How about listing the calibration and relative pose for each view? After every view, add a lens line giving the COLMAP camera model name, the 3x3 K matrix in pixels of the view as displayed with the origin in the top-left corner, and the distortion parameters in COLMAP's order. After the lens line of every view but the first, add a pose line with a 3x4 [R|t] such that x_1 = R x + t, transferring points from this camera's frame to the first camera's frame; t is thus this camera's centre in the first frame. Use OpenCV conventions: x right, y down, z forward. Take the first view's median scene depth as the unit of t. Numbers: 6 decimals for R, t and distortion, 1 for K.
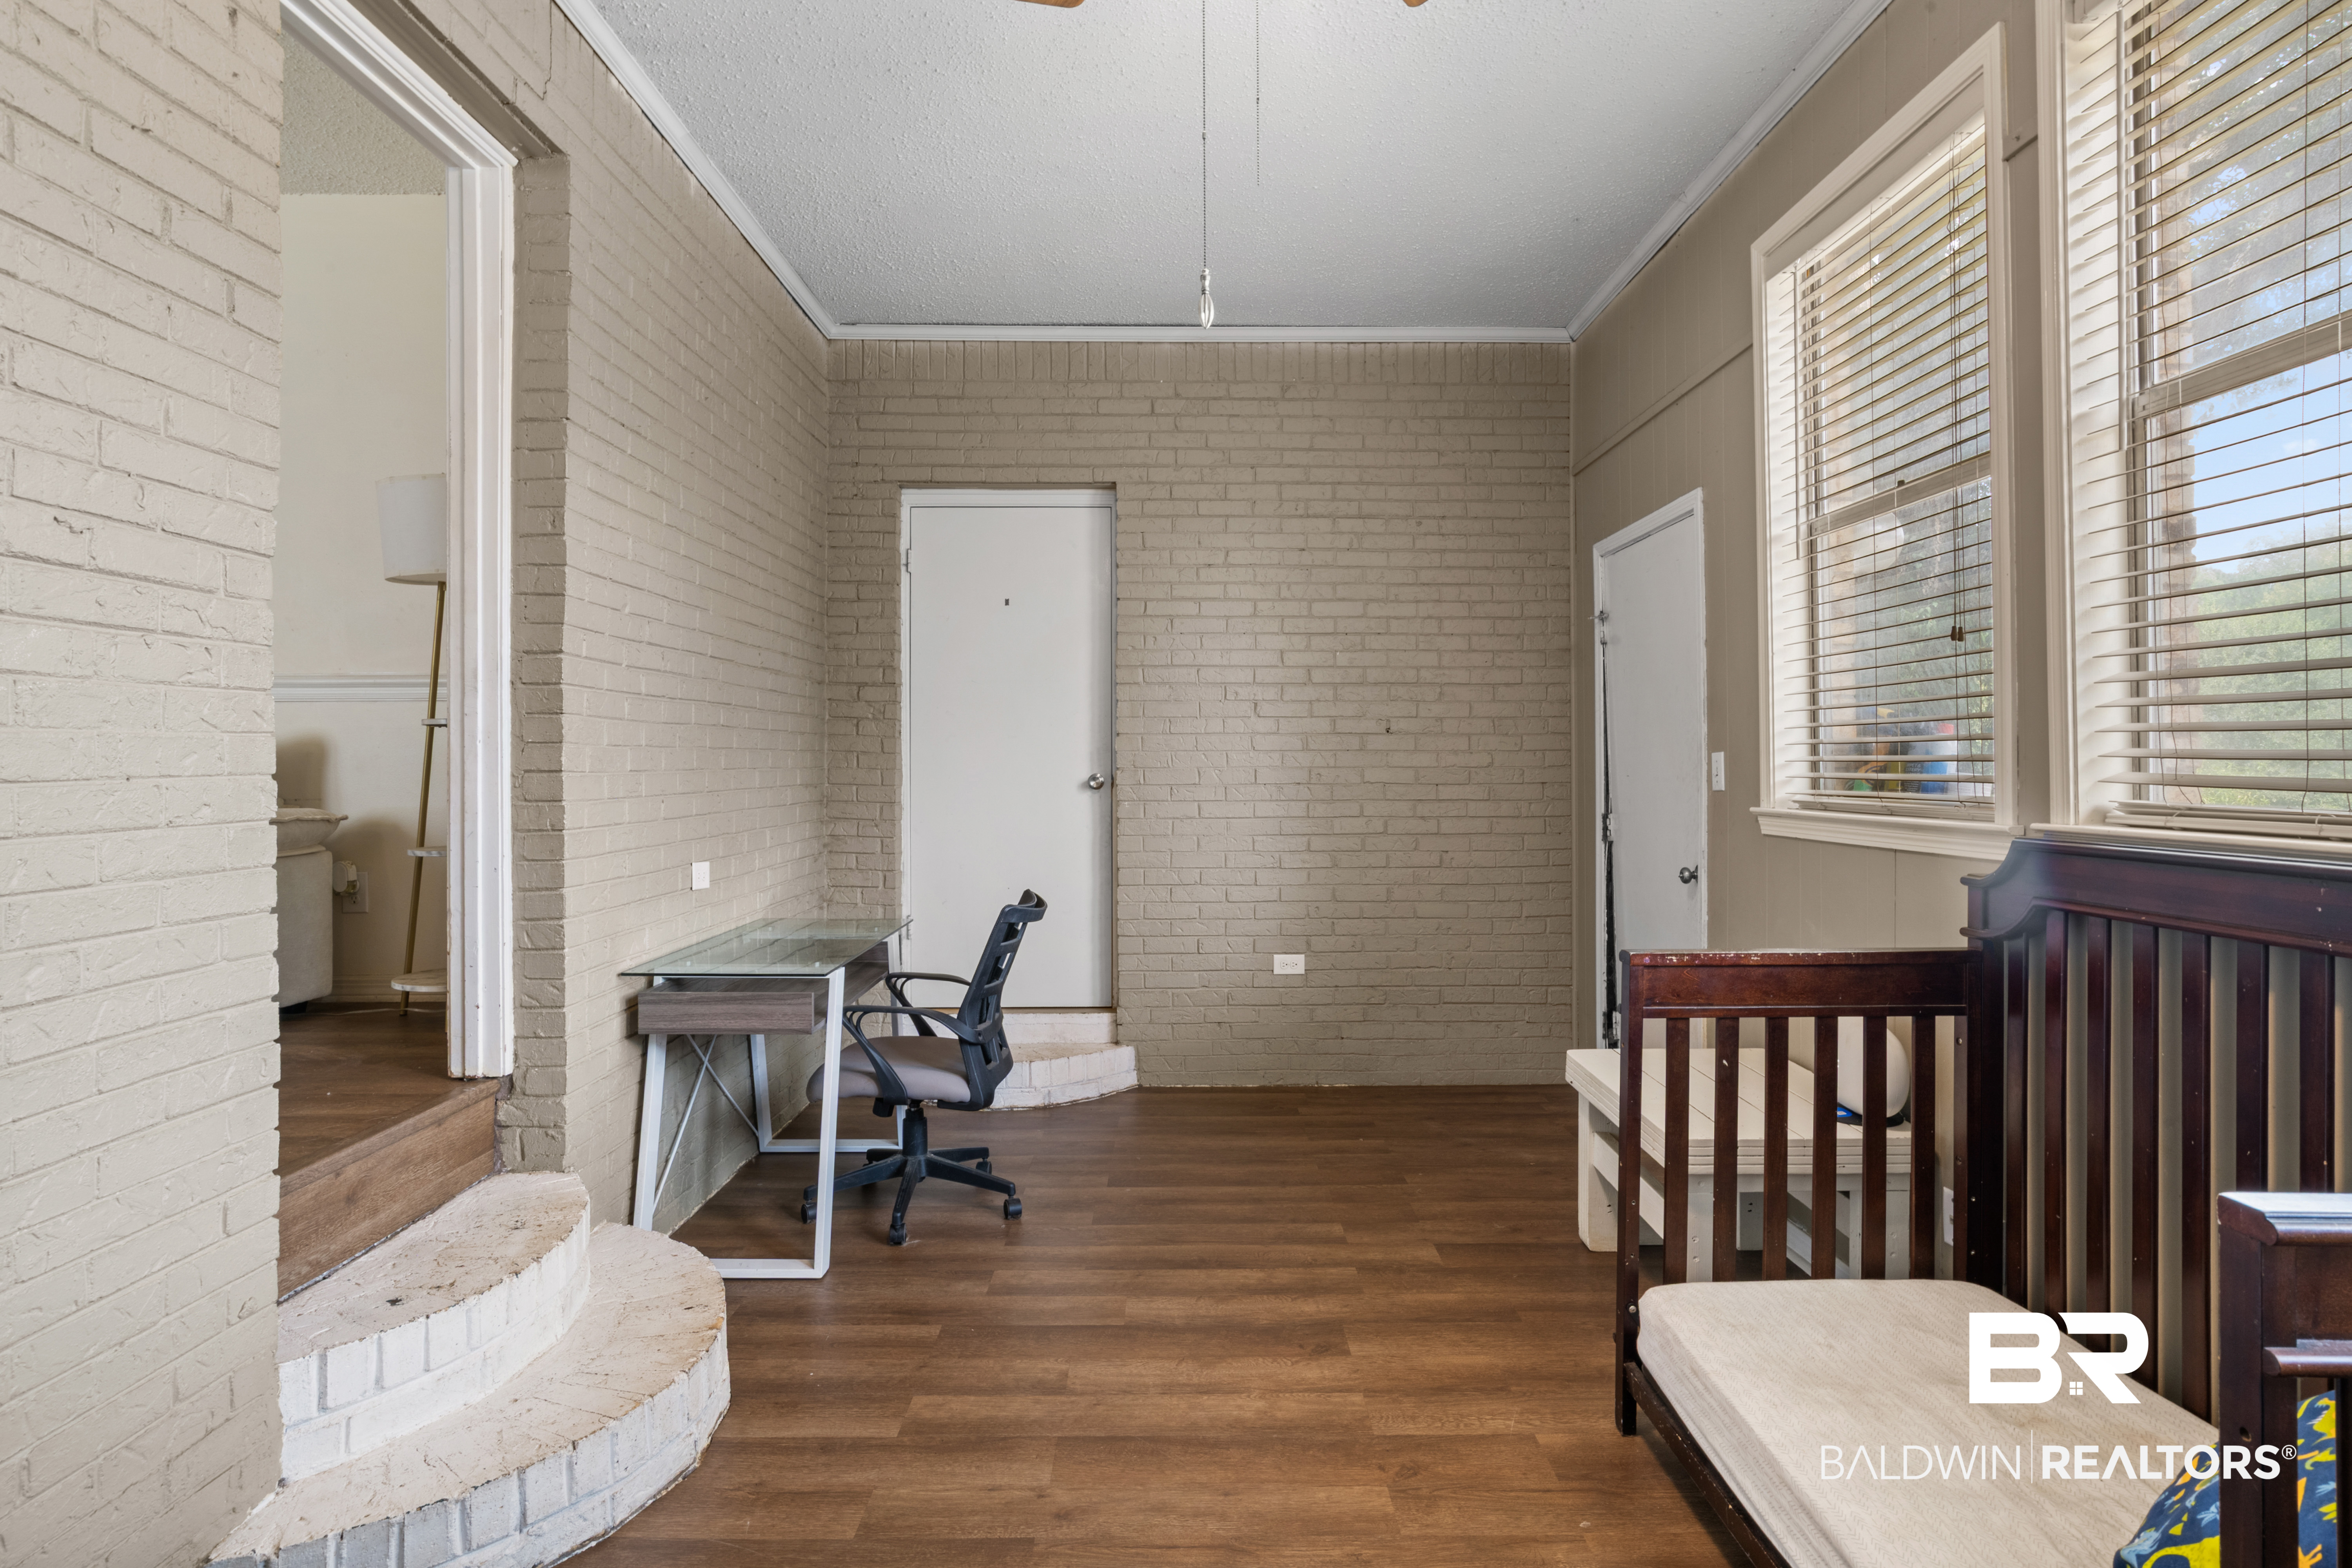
lens RADIAL K [[1207.6, 0, 1180.3], [0, 1207.6, 775.9], [0, 0, 1]] dist [-0.034384, -0.000290]
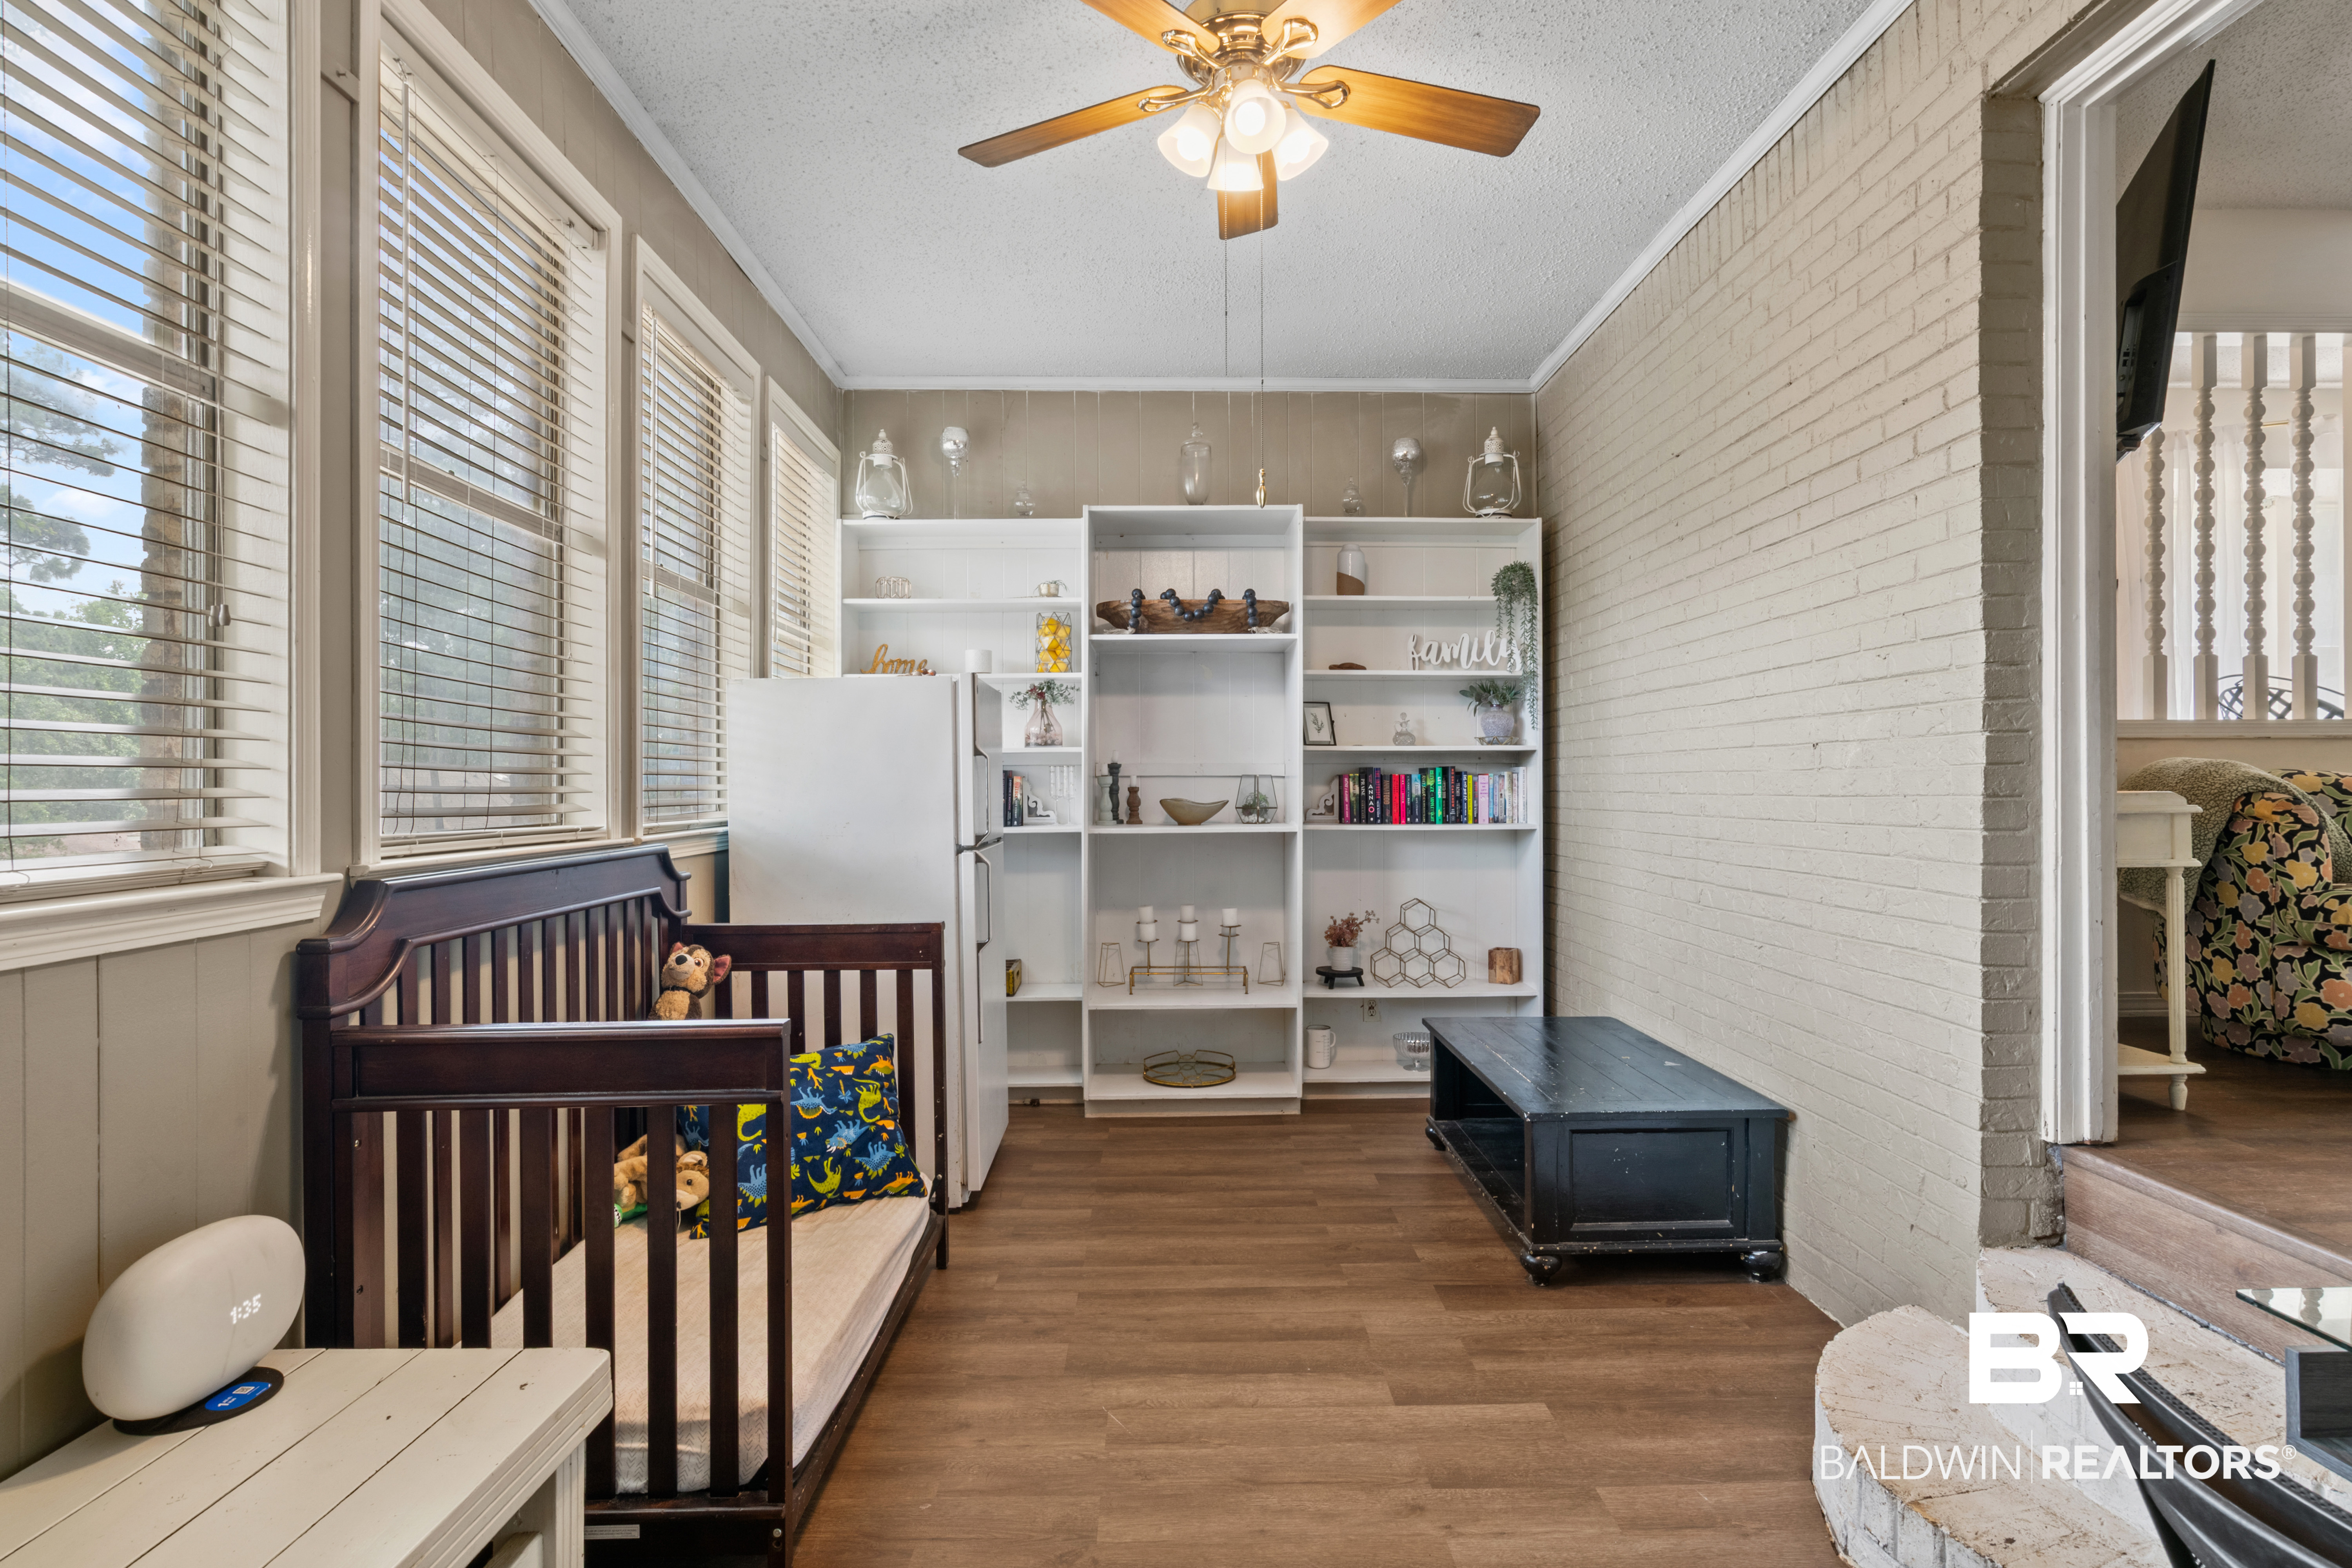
lens RADIAL K [[1207.6, 0, 1173.8], [0, 1207.6, 790.6], [0, 0, 1]] dist [-0.034384, -0.000290]
pose [[-0.999886, 0.015017, 0.001694, 0.103367], [0.015023, 0.999880, 0.003666, -0.020640], [-0.001639, 0.003691, -0.999992, 2.031669]]
